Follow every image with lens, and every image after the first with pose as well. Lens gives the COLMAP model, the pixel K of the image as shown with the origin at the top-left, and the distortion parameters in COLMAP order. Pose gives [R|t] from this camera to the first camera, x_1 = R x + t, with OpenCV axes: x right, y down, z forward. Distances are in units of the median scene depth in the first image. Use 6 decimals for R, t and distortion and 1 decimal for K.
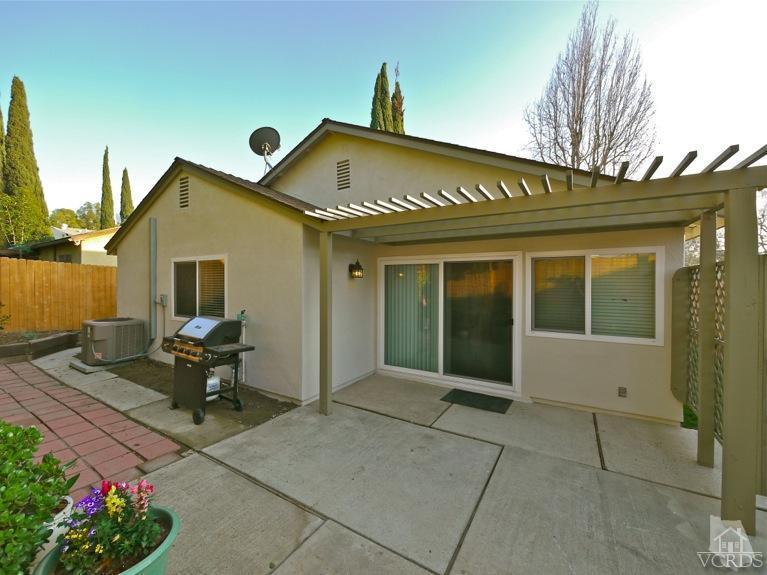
lens RADIAL K [[314.1, 0, 386.4], [0, 314.1, 285.6], [0, 0, 1]] dist [-0.004947, -0.000442]
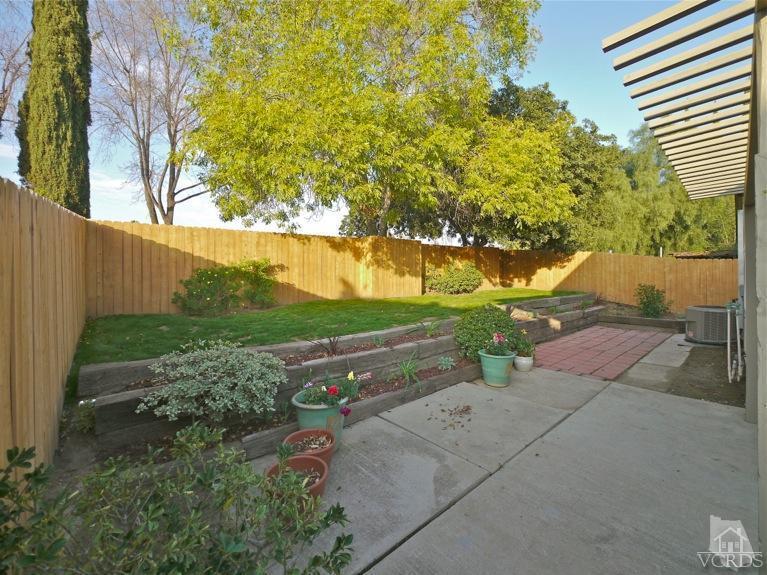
lens RADIAL K [[314.1, 0, 381.5], [0, 314.1, 283.4], [0, 0, 1]] dist [-0.004947, -0.000442]
pose [[-0.309075, 0.001249, -0.951037, 0.691926], [-0.007575, 0.999964, 0.003776, 0.031203], [0.951007, 0.008371, -0.309055, 0.235573]]
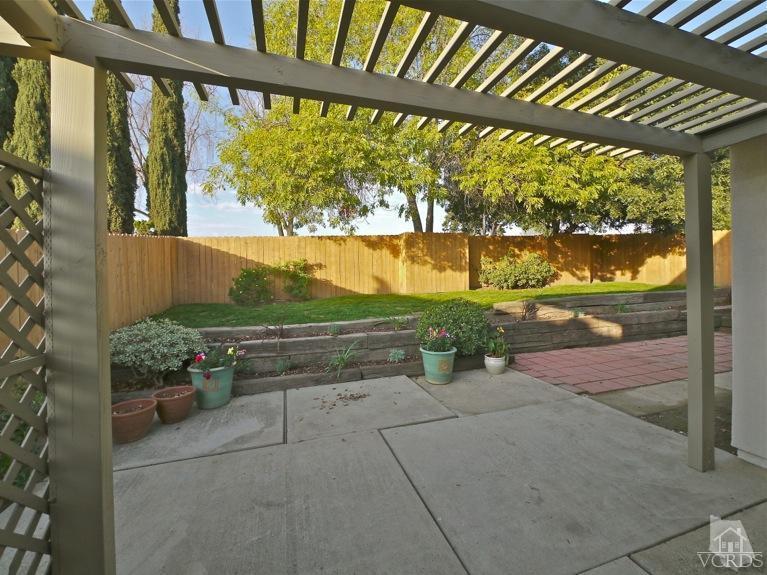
lens RADIAL K [[314.1, 0, 383.0], [0, 314.1, 284.1], [0, 0, 1]] dist [-0.004947, -0.000442]
pose [[-0.666318, 0.015247, -0.745512, 0.477075], [0.006889, 0.999874, 0.014292, 0.040731], [0.745636, 0.004388, -0.666339, 0.717731]]
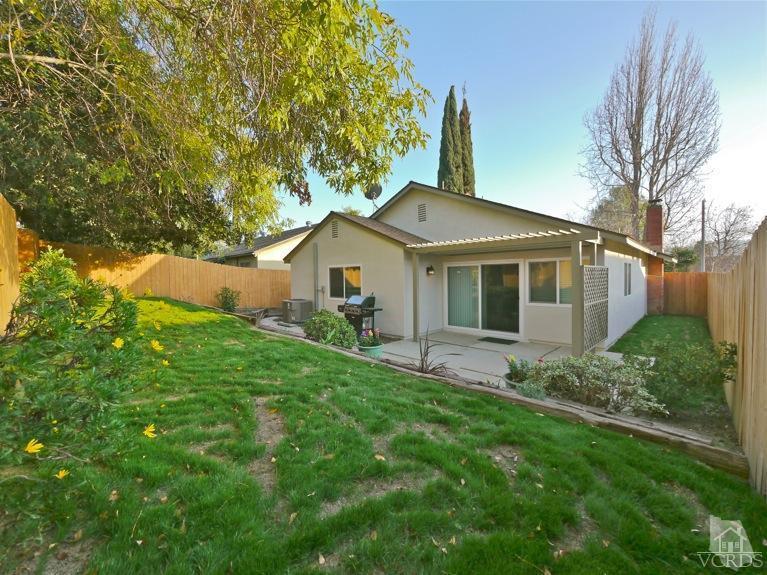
lens RADIAL K [[314.1, 0, 382.2], [0, 314.1, 282.1], [0, 0, 1]] dist [-0.004947, -0.000442]
pose [[0.969179, -0.012400, -0.246047, 0.069967], [0.014375, 0.999877, 0.006232, 0.001209], [0.245939, -0.009577, 0.969238, -0.745051]]
